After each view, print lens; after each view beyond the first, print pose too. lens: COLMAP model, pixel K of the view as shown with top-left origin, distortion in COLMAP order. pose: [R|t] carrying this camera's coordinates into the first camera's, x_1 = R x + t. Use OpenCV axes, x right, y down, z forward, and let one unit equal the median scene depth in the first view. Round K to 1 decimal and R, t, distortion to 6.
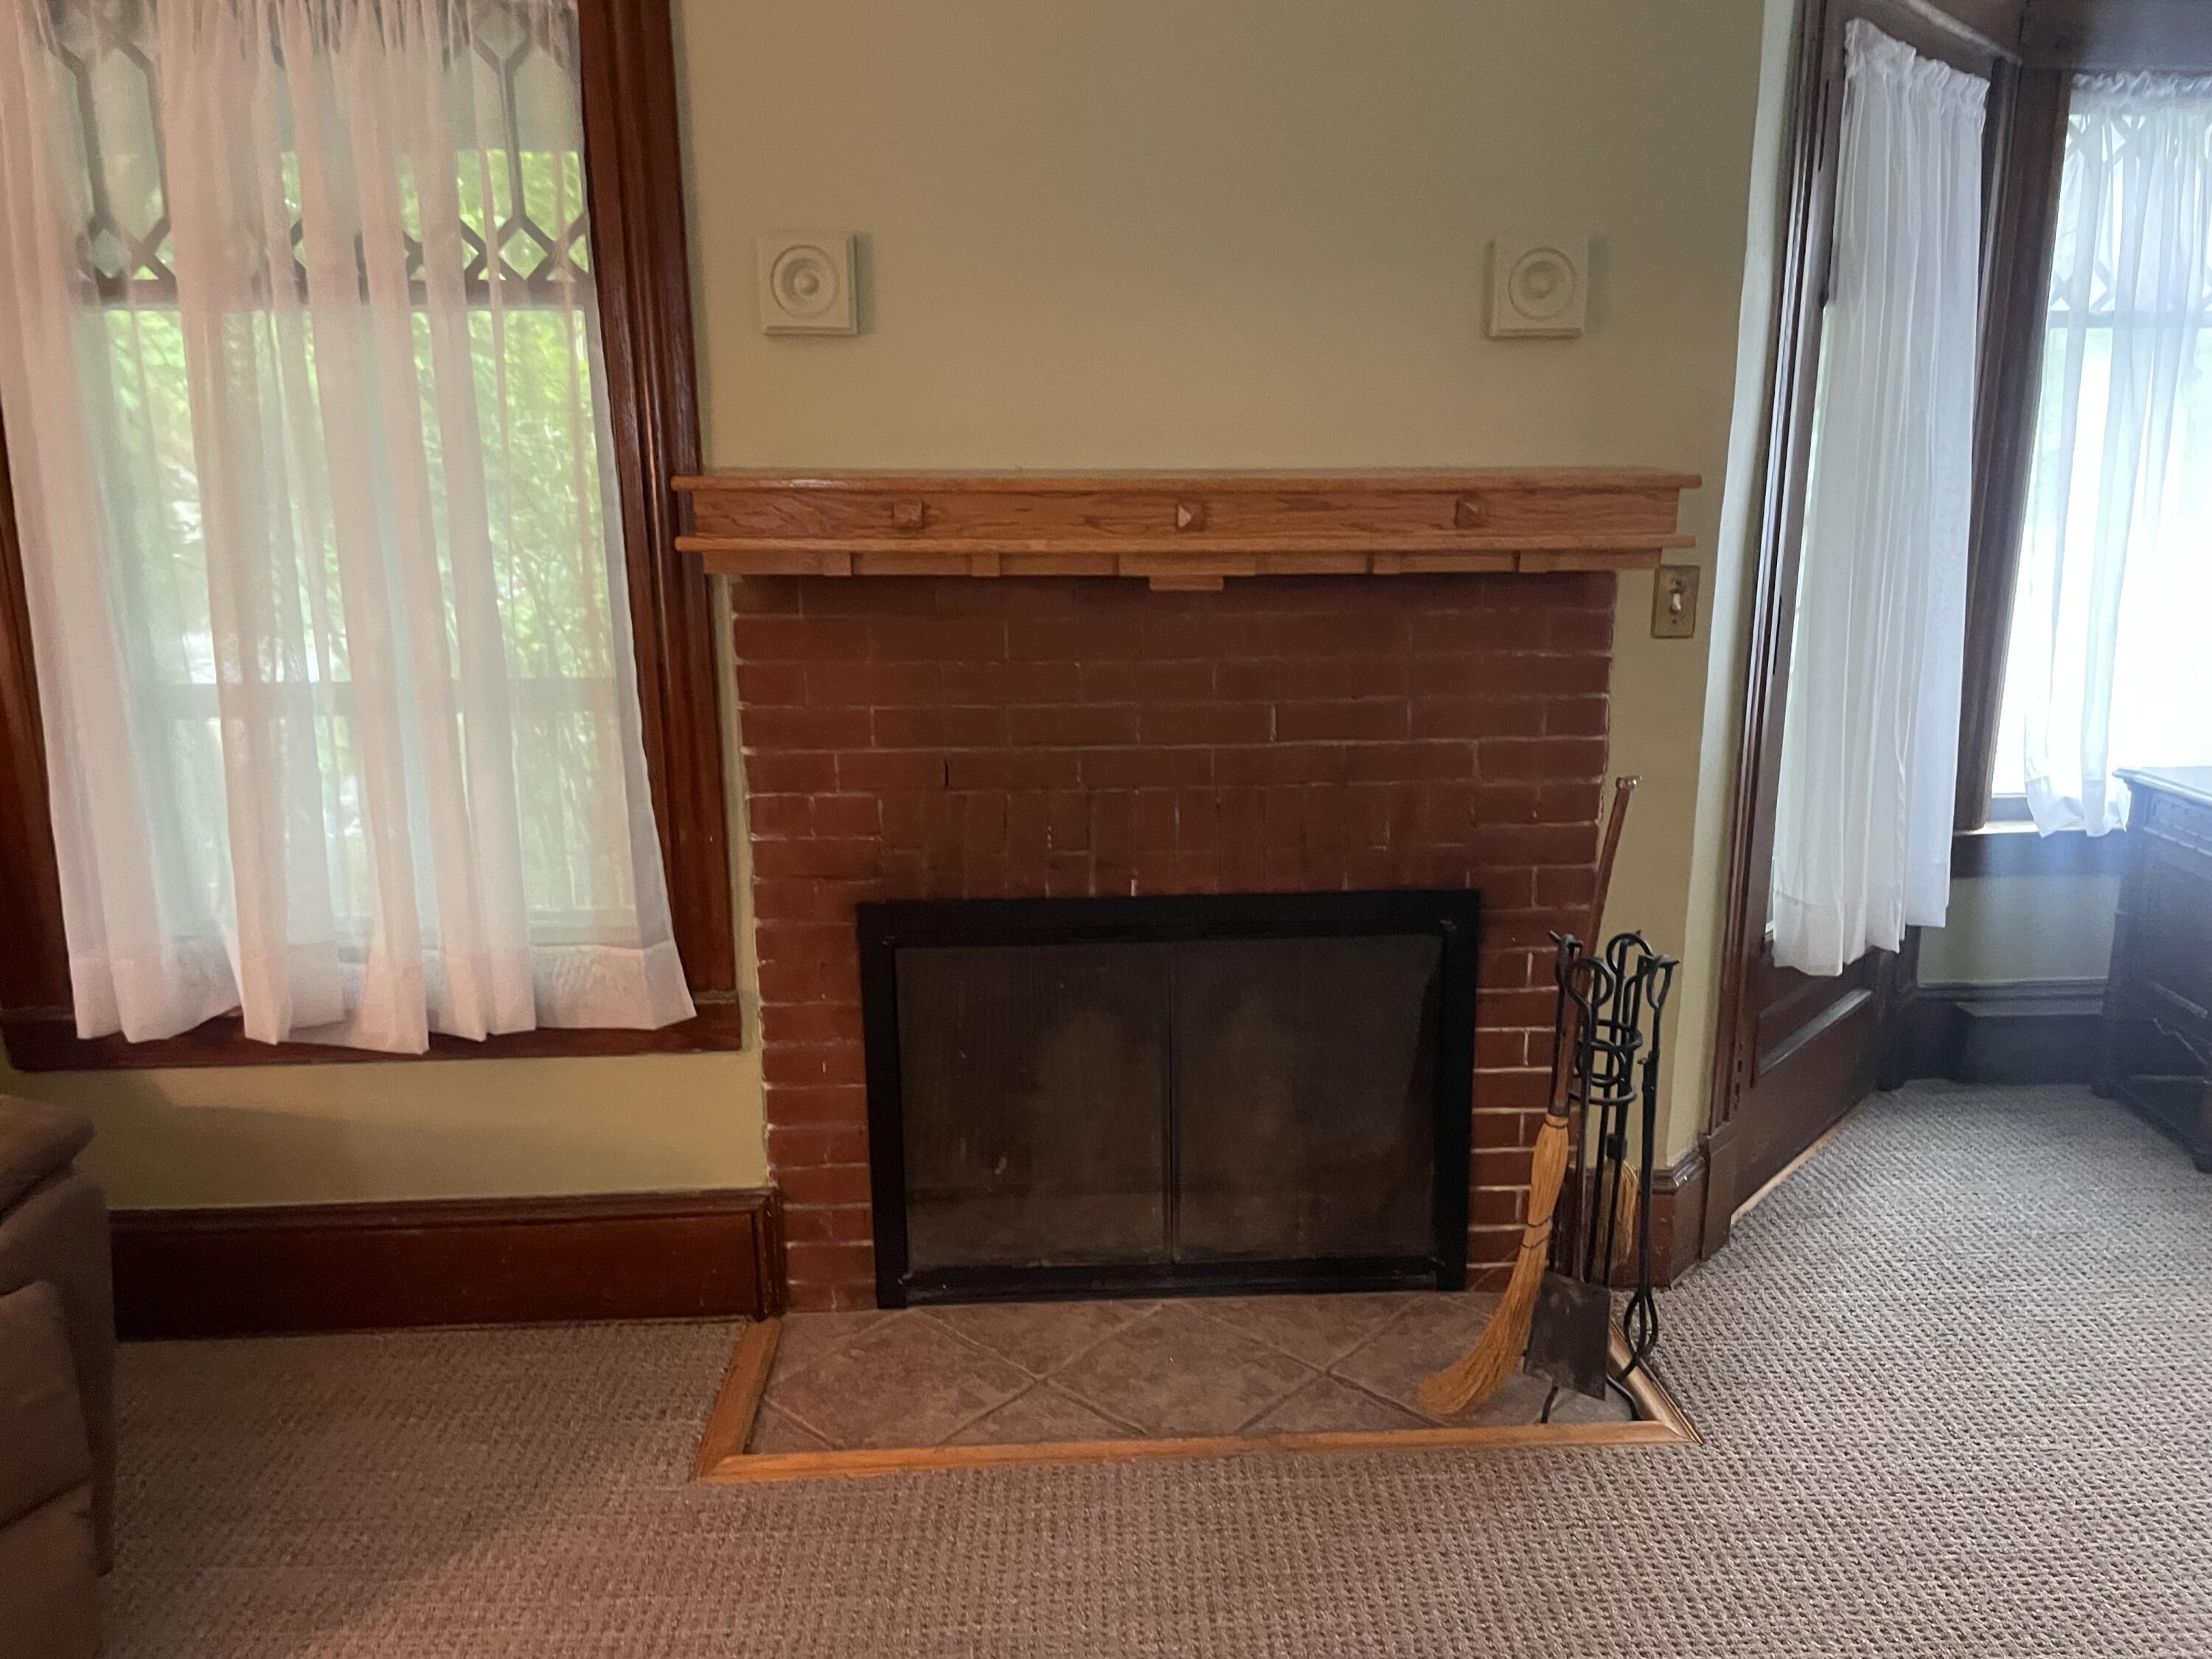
lens RADIAL K [[1662.7, 0, 1107.4], [0, 1662.7, 841.4], [0, 0, 1]] dist [0.089792, -0.116653]
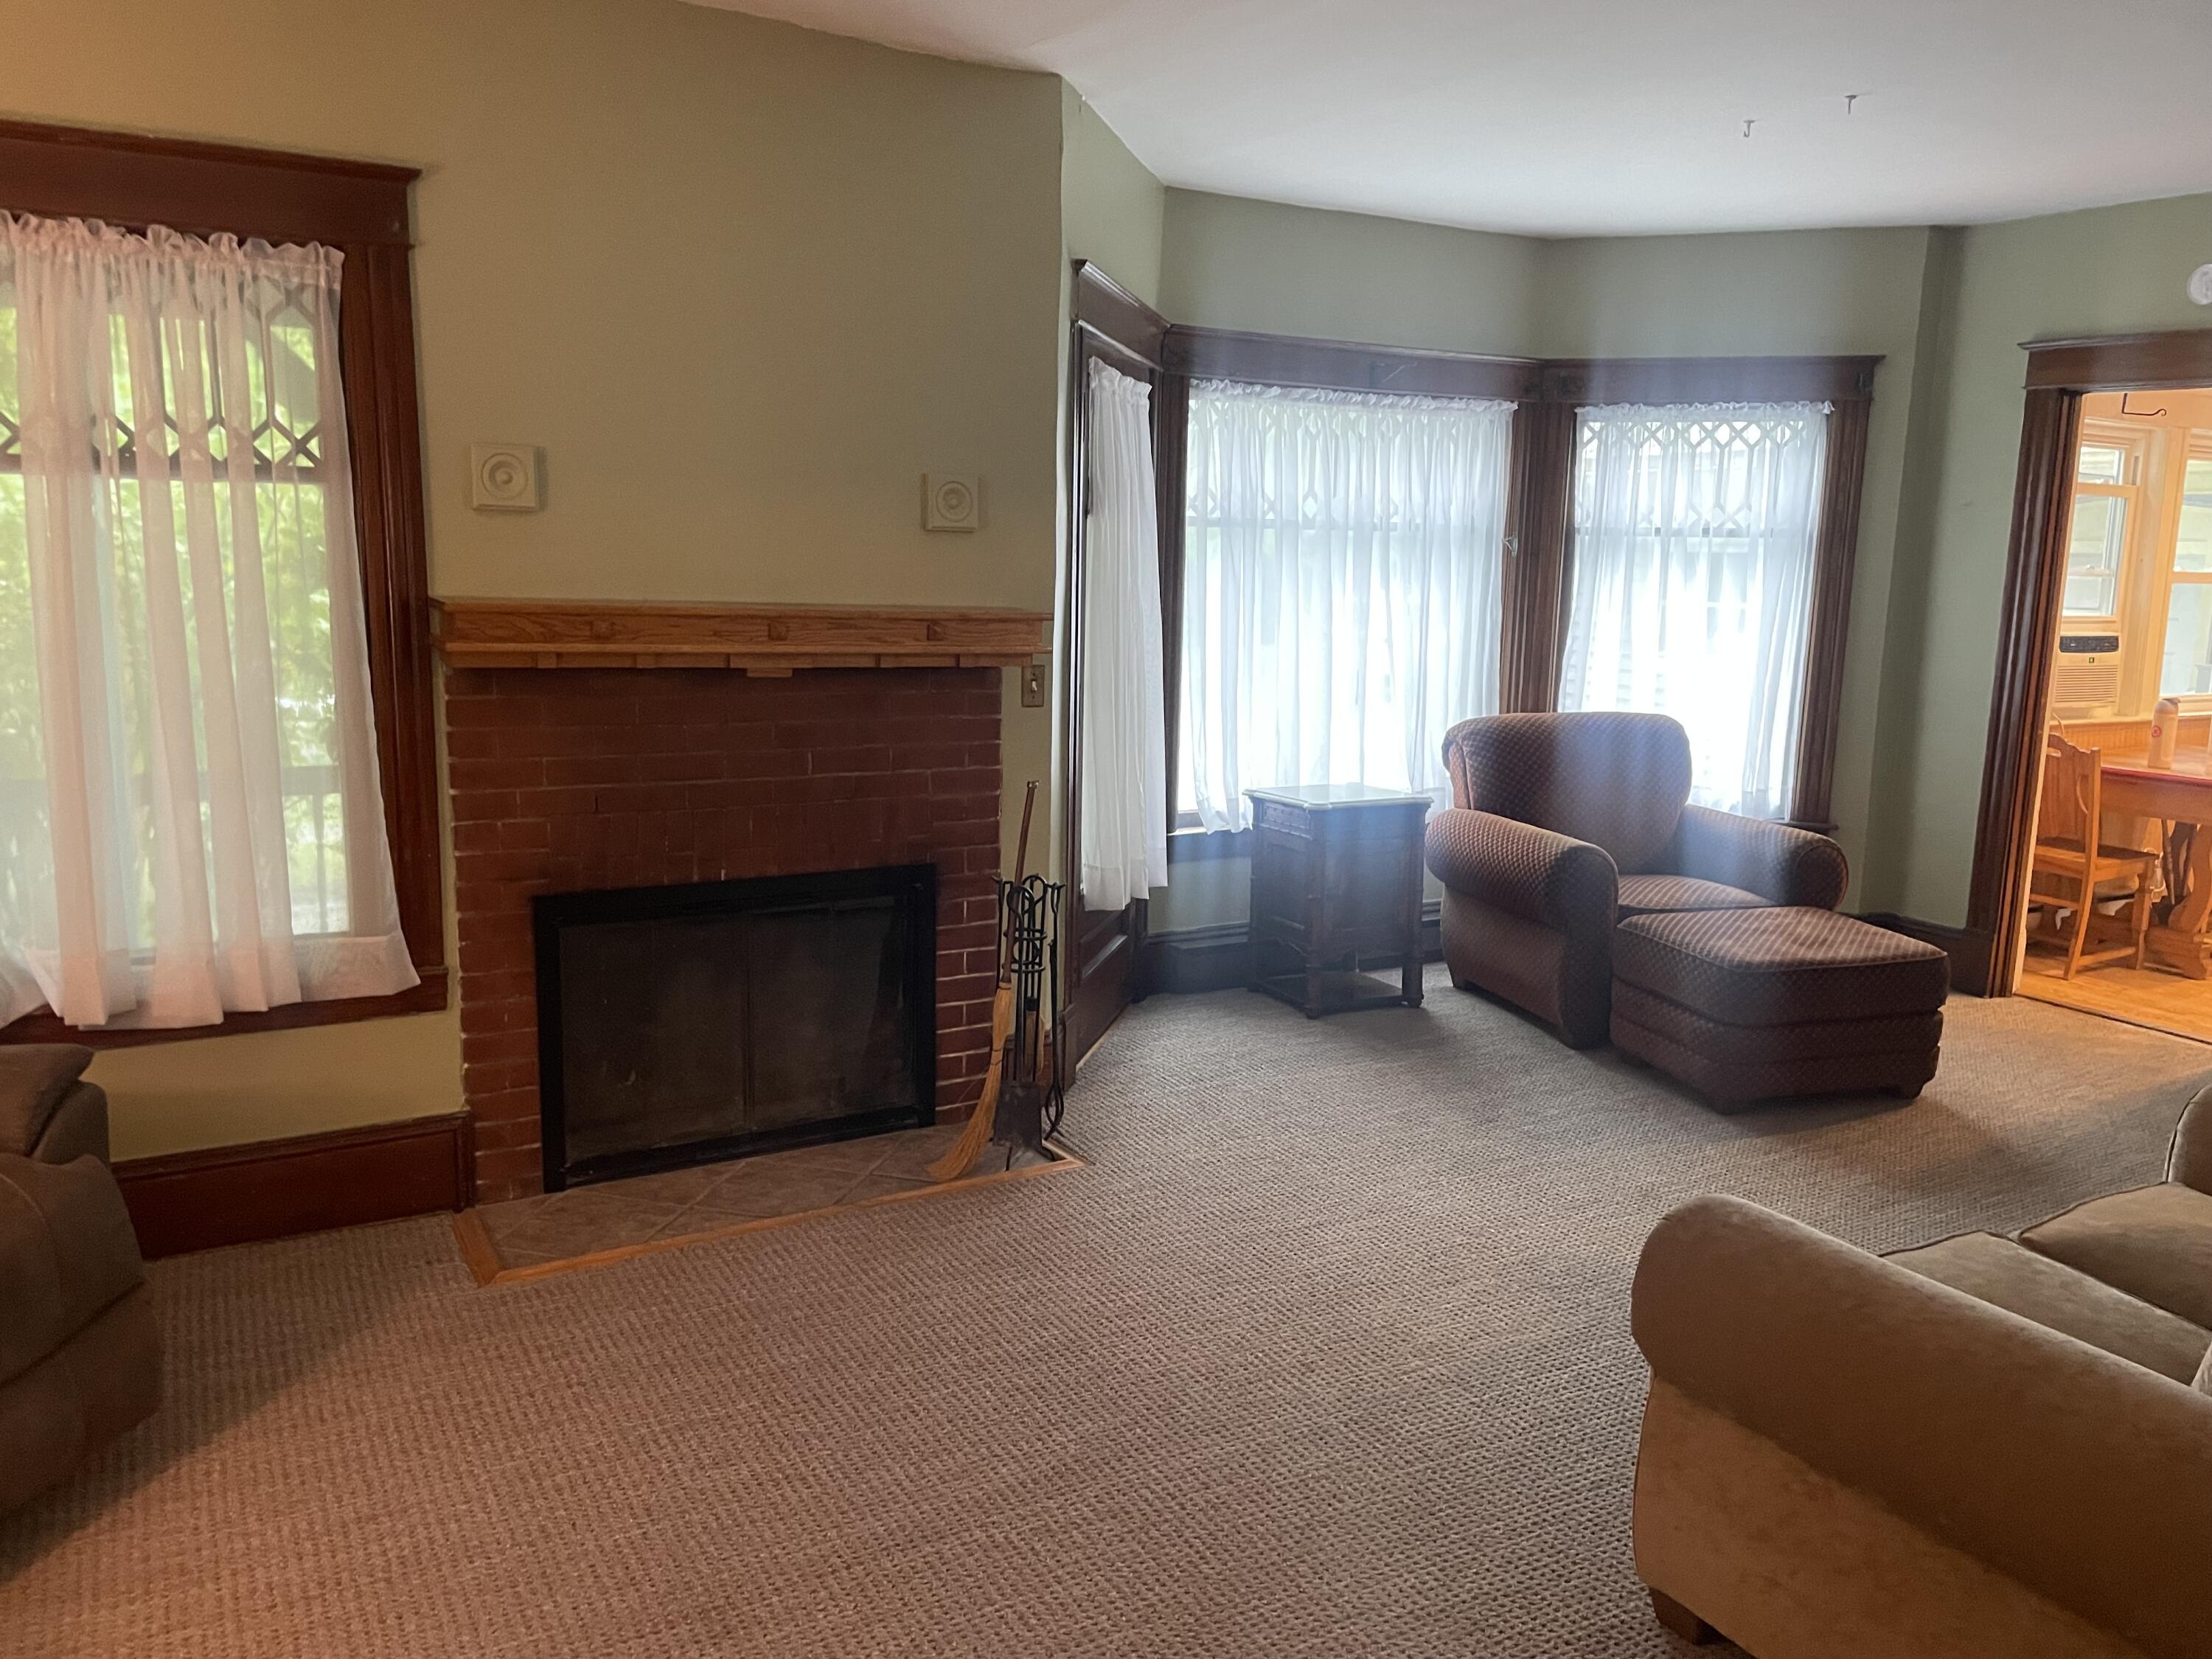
lens RADIAL K [[1662.7, 0, 1107.4], [0, 1662.7, 841.4], [0, 0, 1]] dist [0.089792, -0.116653]
pose [[0.882632, -0.051558, 0.467228, -0.380593], [0.084734, 0.995135, -0.050256, 0.102908], [-0.462364, 0.083948, 0.882707, -0.497010]]
